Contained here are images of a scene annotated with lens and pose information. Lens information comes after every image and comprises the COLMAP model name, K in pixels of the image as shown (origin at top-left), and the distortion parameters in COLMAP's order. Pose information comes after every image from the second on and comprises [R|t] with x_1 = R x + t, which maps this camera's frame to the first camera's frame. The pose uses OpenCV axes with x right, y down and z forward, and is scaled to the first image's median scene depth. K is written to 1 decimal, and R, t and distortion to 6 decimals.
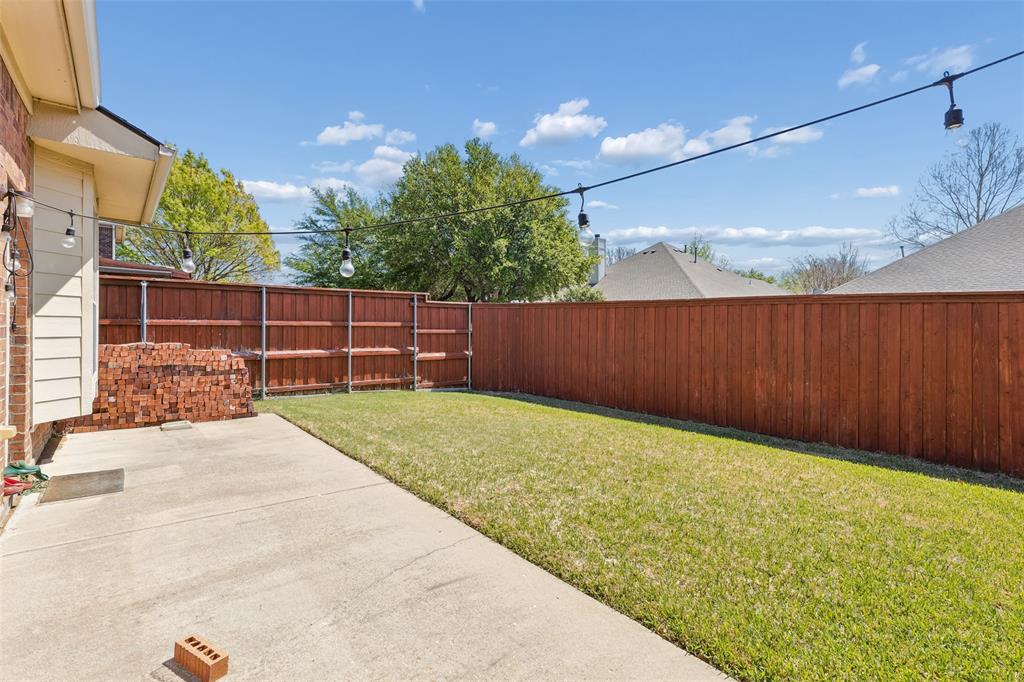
lens RADIAL K [[474.1, 0, 519.8], [0, 474.1, 335.3], [0, 0, 1]] dist [0.001914, -0.000398]
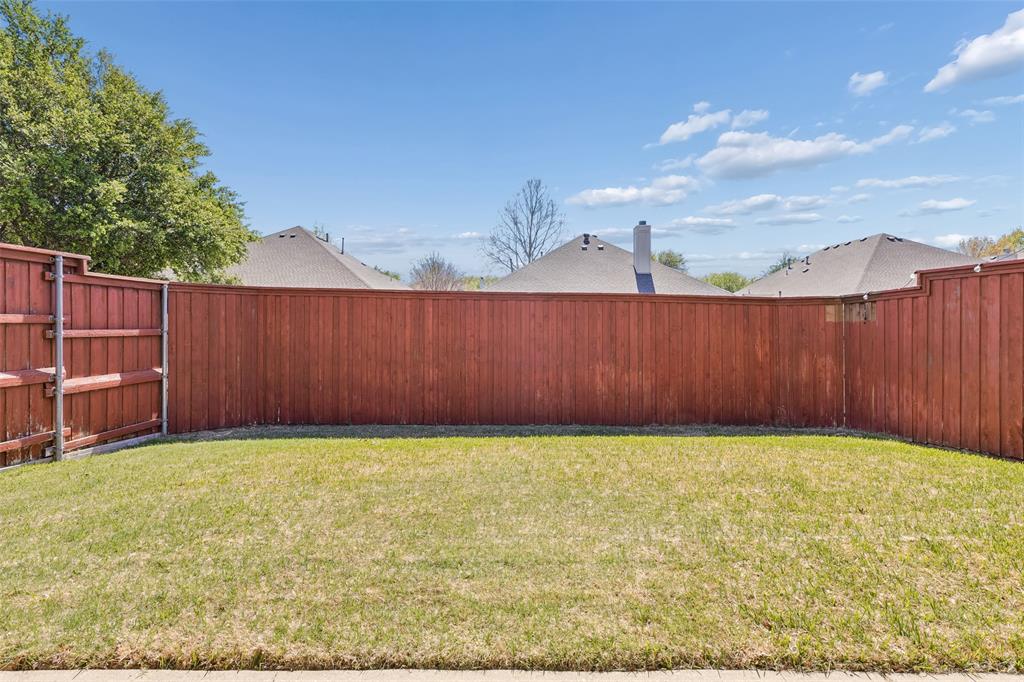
lens RADIAL K [[474.1, 0, 525.3], [0, 474.1, 319.8], [0, 0, 1]] dist [0.001914, -0.000398]
pose [[0.638147, 0.001729, 0.769913, -0.282990], [0.016449, 0.999739, -0.015879, -0.006893], [-0.769739, 0.022797, 0.637952, 0.328277]]
